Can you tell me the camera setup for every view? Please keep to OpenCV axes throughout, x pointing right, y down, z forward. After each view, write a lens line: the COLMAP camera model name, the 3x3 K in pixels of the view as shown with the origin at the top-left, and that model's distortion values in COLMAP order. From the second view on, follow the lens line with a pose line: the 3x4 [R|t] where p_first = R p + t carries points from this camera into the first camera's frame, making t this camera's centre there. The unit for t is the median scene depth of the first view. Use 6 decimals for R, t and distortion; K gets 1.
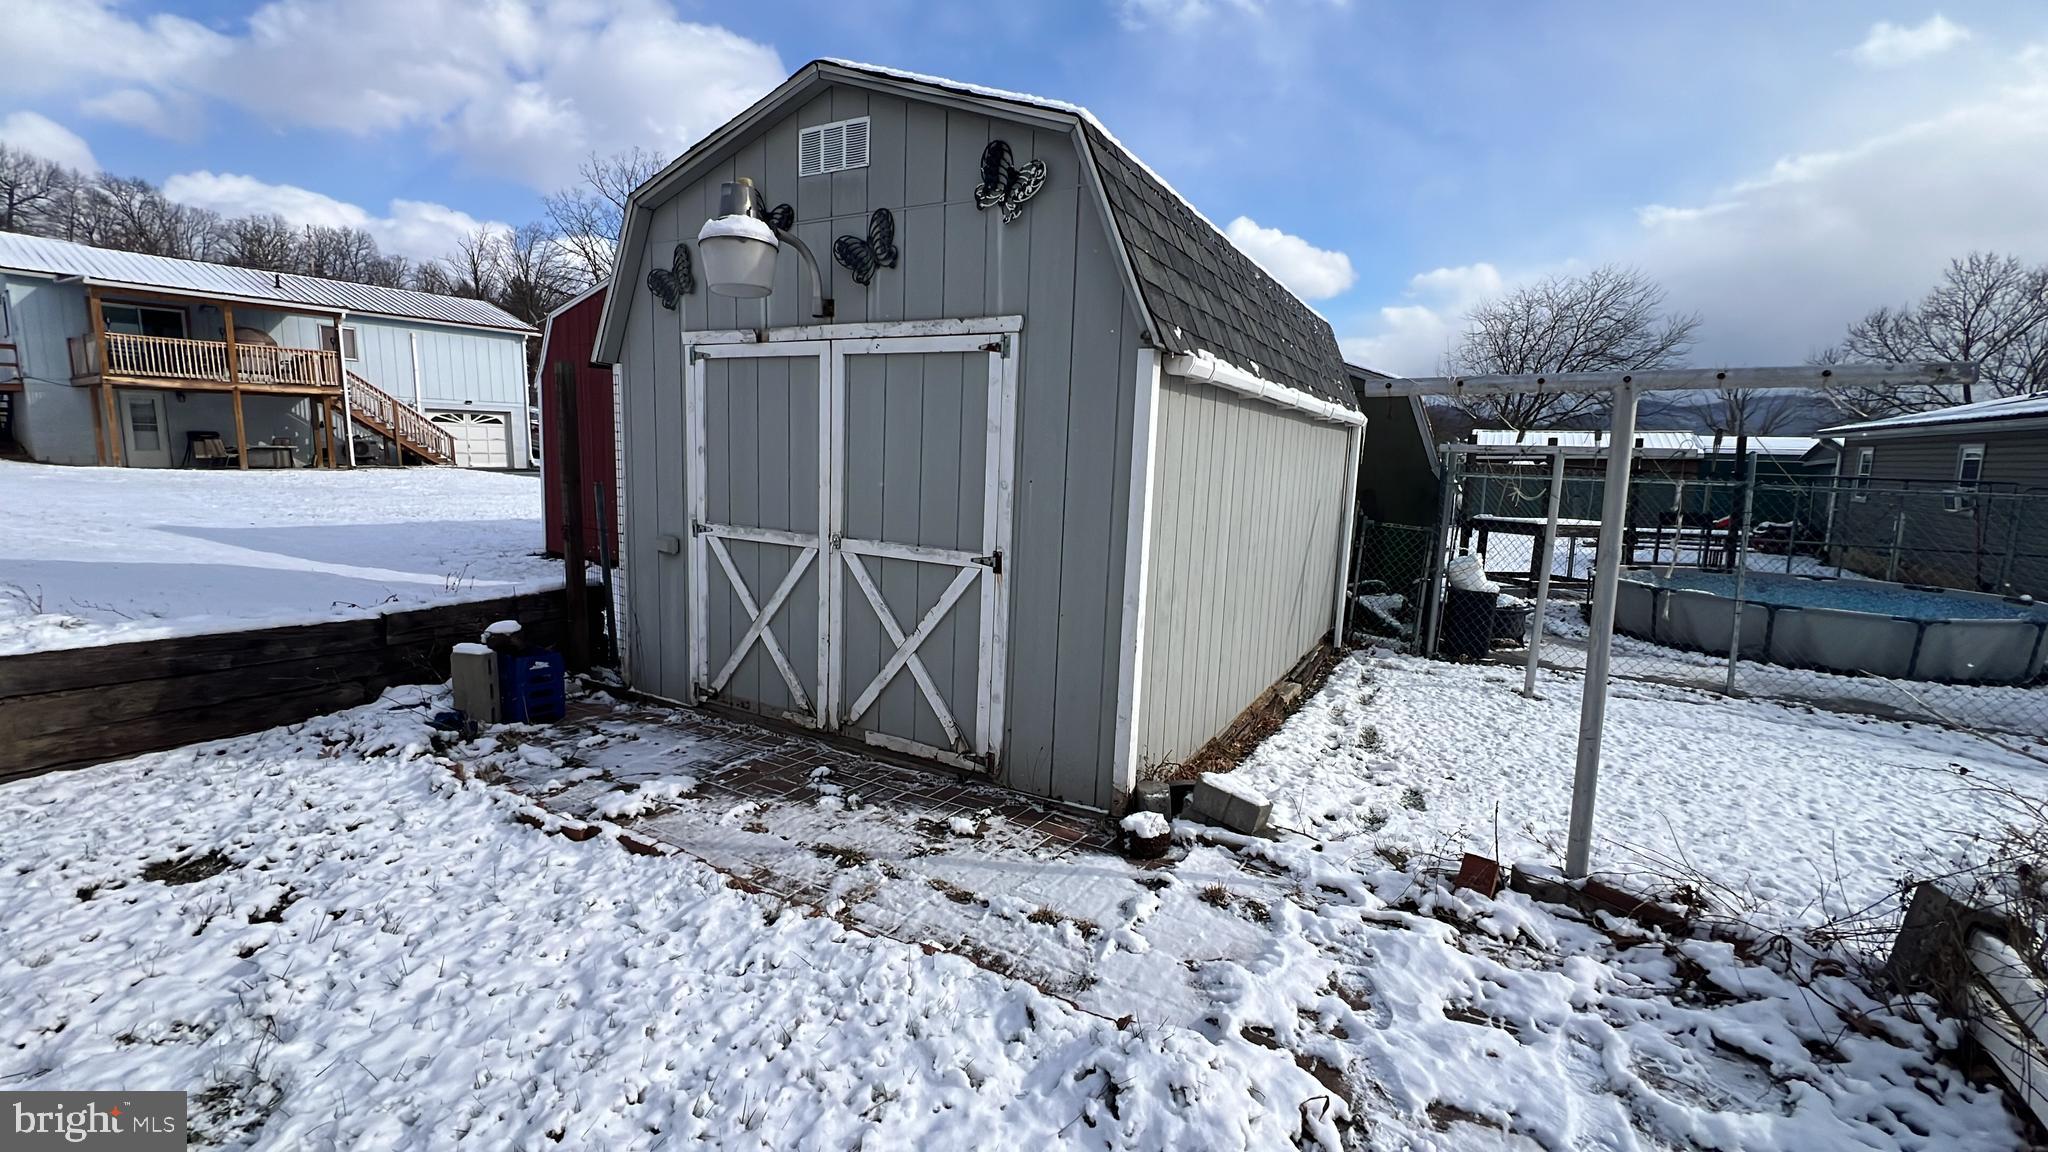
lens RADIAL K [[870.0, 0, 1019.4], [0, 870.0, 578.0], [0, 0, 1]] dist [-0.001637, 0.000979]
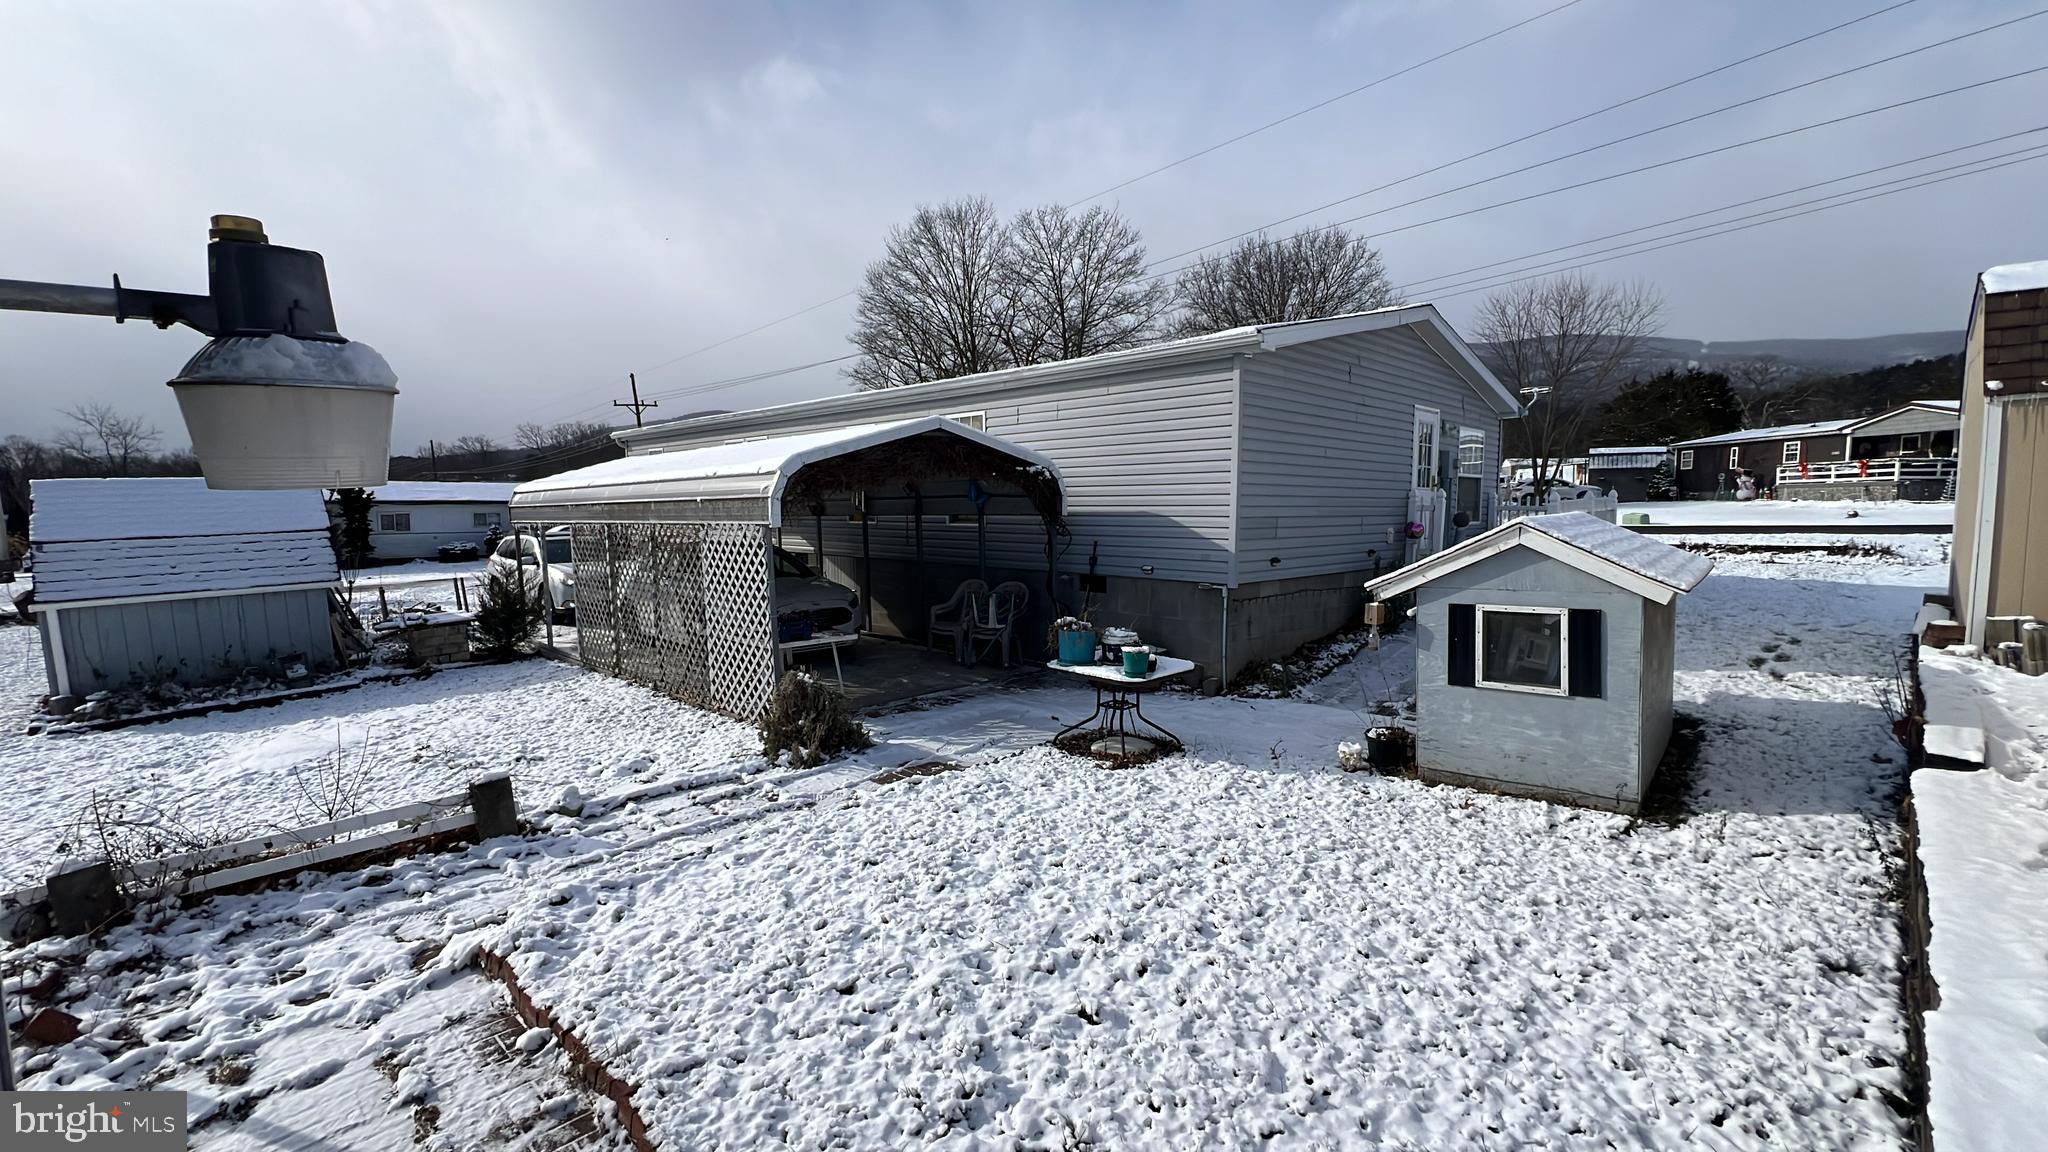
lens RADIAL K [[870.0, 0, 1026.0], [0, 870.0, 581.9], [0, 0, 1]] dist [-0.001637, 0.000979]
pose [[-0.972257, -0.010585, 0.233675, -1.043017], [0.039918, 0.976815, 0.210332, -0.432509], [-0.230484, 0.213825, -0.949292, 1.837855]]
